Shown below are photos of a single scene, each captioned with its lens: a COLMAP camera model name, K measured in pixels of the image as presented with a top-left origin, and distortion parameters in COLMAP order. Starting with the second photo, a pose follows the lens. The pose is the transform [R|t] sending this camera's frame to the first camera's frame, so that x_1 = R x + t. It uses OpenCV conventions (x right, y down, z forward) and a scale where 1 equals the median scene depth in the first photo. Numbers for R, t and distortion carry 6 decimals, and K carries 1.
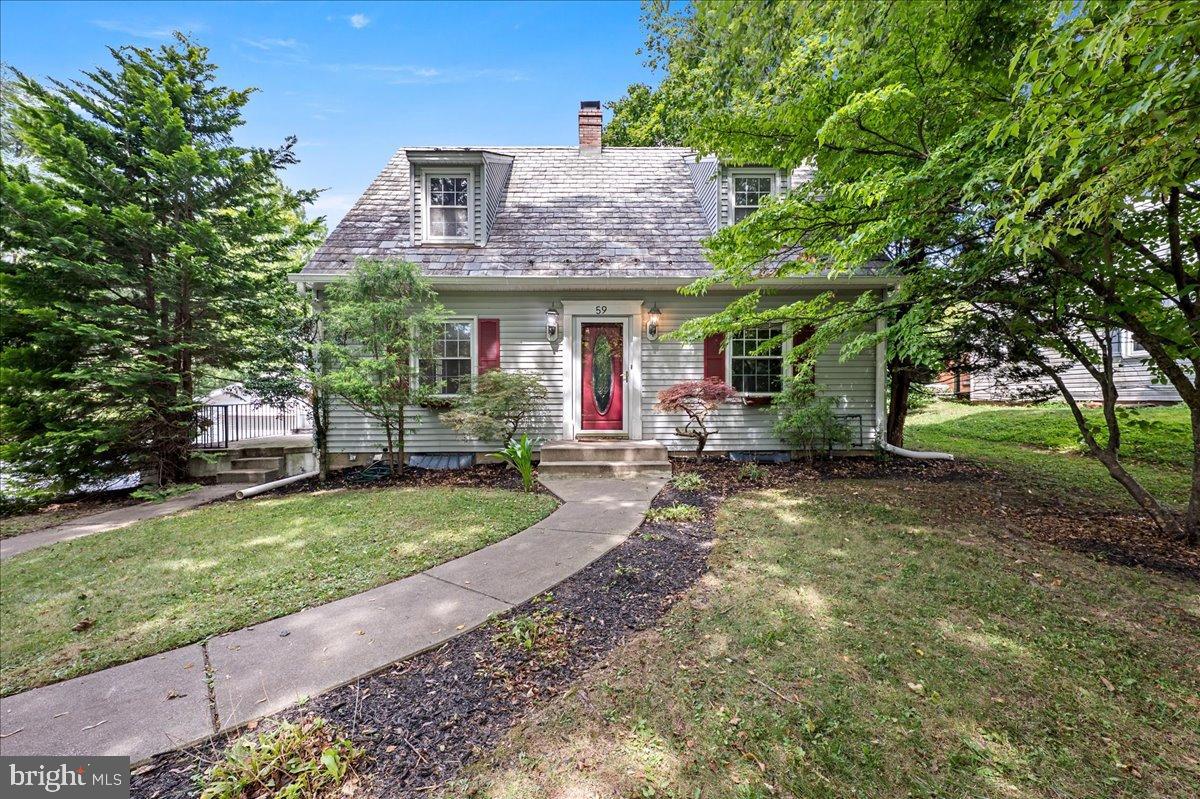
lens RADIAL K [[467.2, 0, 600.0], [0, 467.2, 399.5], [0, 0, 1]] dist [0.018986, -0.000039]
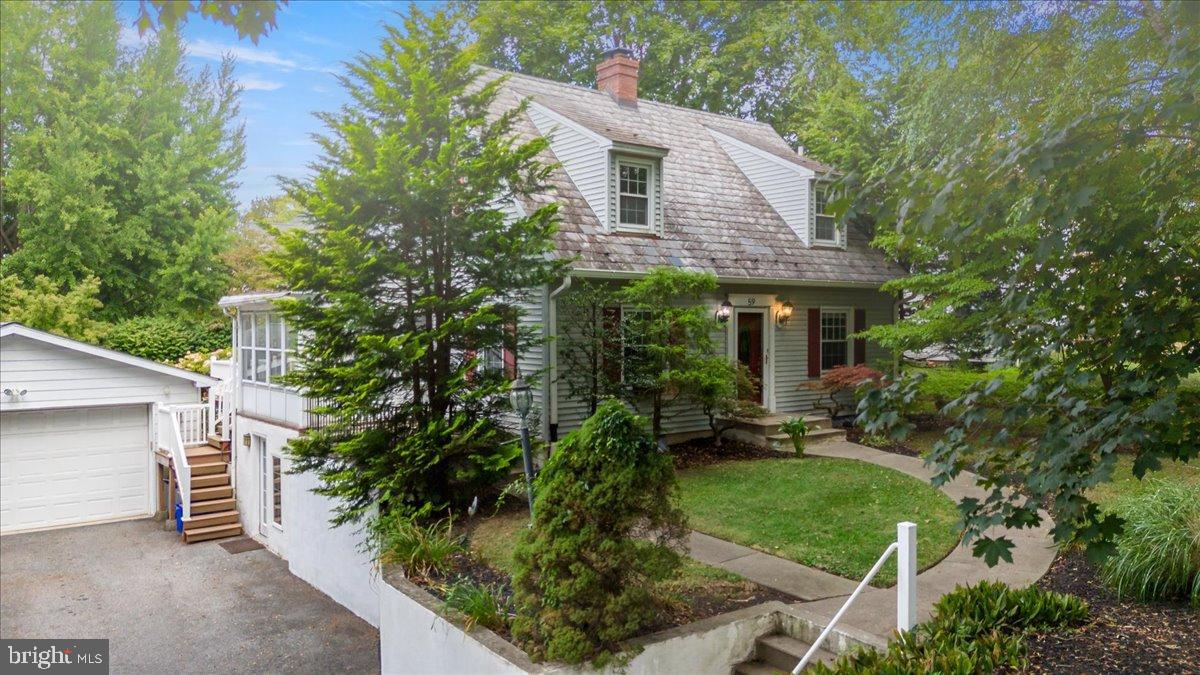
lens RADIAL K [[866.5, 0, 600.0], [0, 866.5, 337.5], [0, 0, 1]] dist [0.060978, 0.000351]
pose [[0.801088, -0.007062, 0.598505, -1.567742], [0.000022, 0.999931, 0.011769, -0.129107], [-0.598547, -0.009415, 0.801033, -0.484167]]
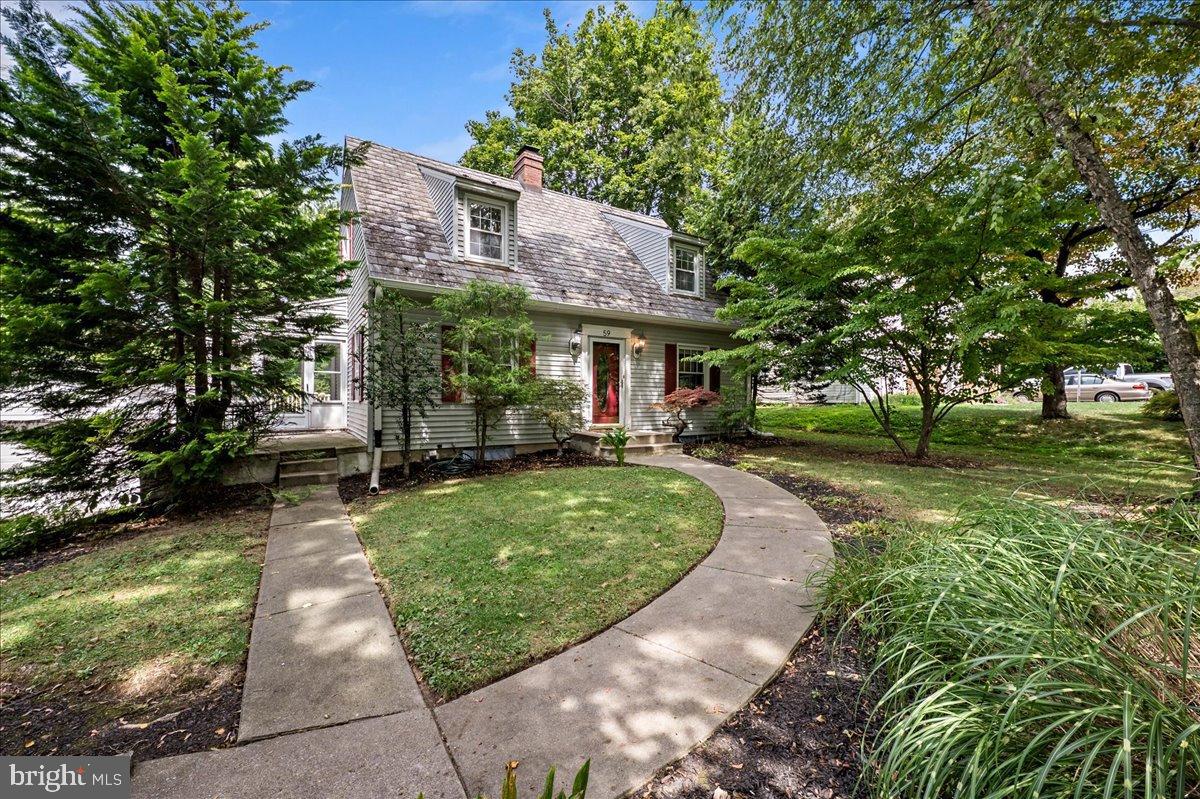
lens RADIAL K [[485.4, 0, 600.0], [0, 485.4, 399.5], [0, 0, 1]] dist [-0.002624, -0.000353]
pose [[0.843539, 0.006022, 0.537034, -0.749270], [-0.004805, 0.999982, -0.003666, 0.001624], [-0.537046, 0.000512, 0.843553, -0.149827]]
